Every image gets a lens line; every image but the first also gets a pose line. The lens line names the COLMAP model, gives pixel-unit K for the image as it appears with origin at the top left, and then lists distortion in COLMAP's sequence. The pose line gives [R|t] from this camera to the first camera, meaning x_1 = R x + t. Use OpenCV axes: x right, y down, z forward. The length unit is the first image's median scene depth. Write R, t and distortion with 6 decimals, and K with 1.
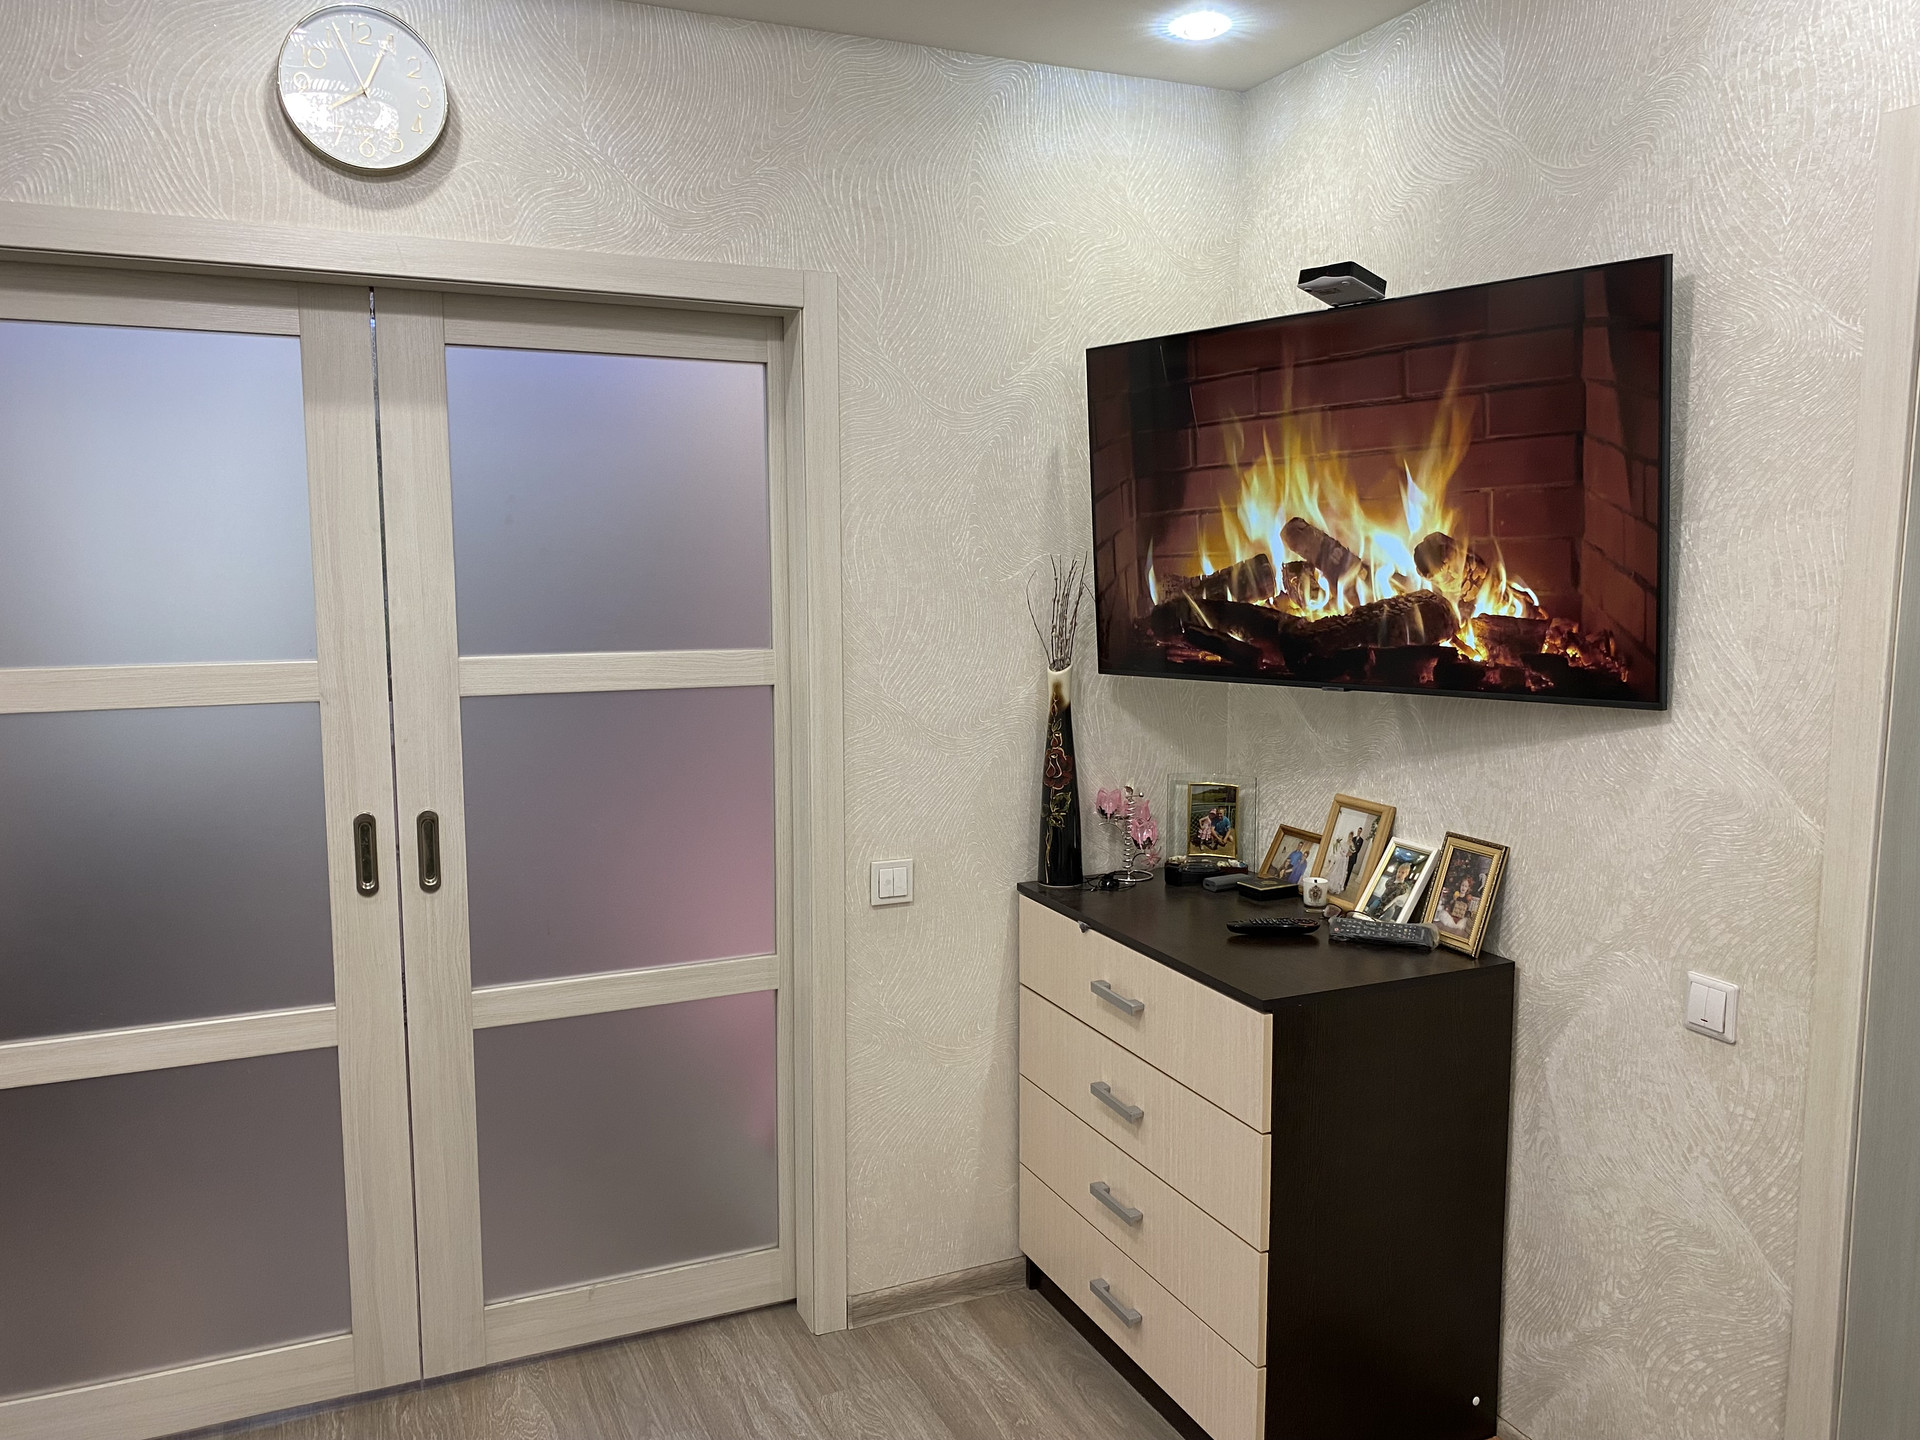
lens RADIAL K [[1436.5, 0, 1000.8], [0, 1436.5, 701.3], [0, 0, 1]] dist [0.035779, -0.051739]
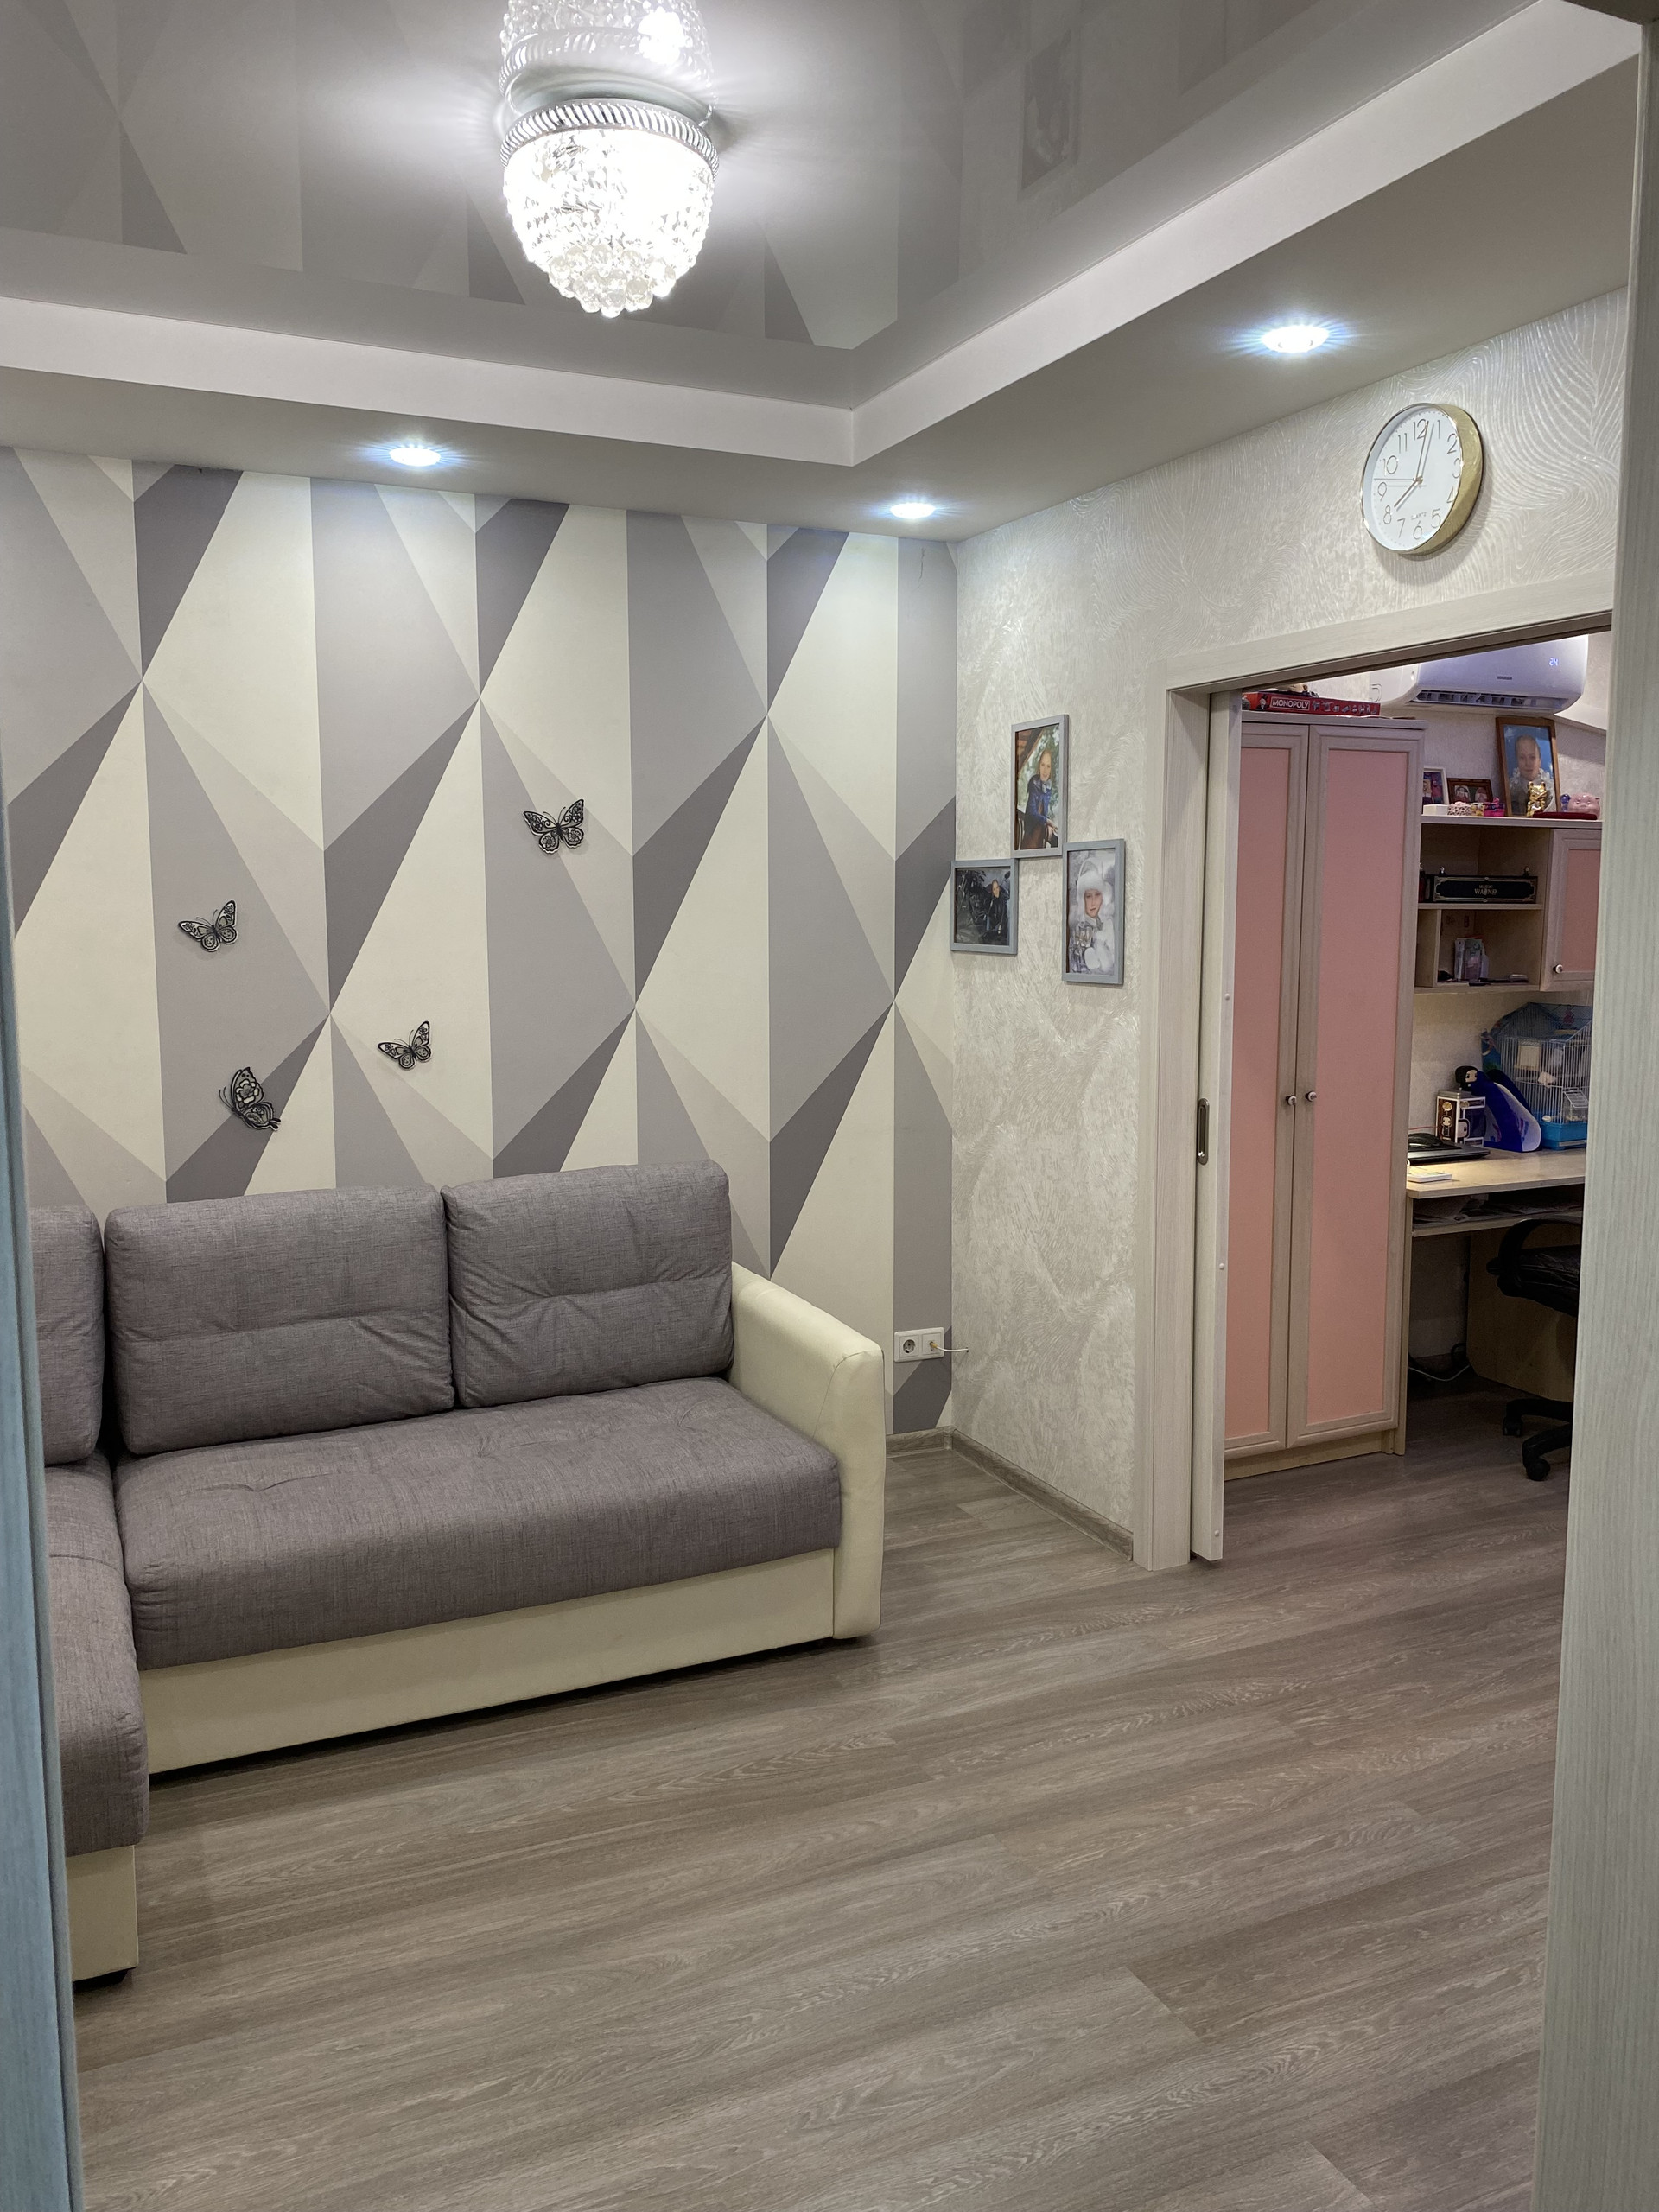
lens RADIAL K [[1655.0, 0, 842.5], [0, 1655.0, 1097.6], [0, 0, 1]] dist [0.035779, -0.051739]
pose [[0.008617, 0.107482, -0.994170, 0.866415], [-0.114406, 0.987784, 0.105800, -0.037960], [0.993397, 0.112828, 0.020808, 0.578582]]
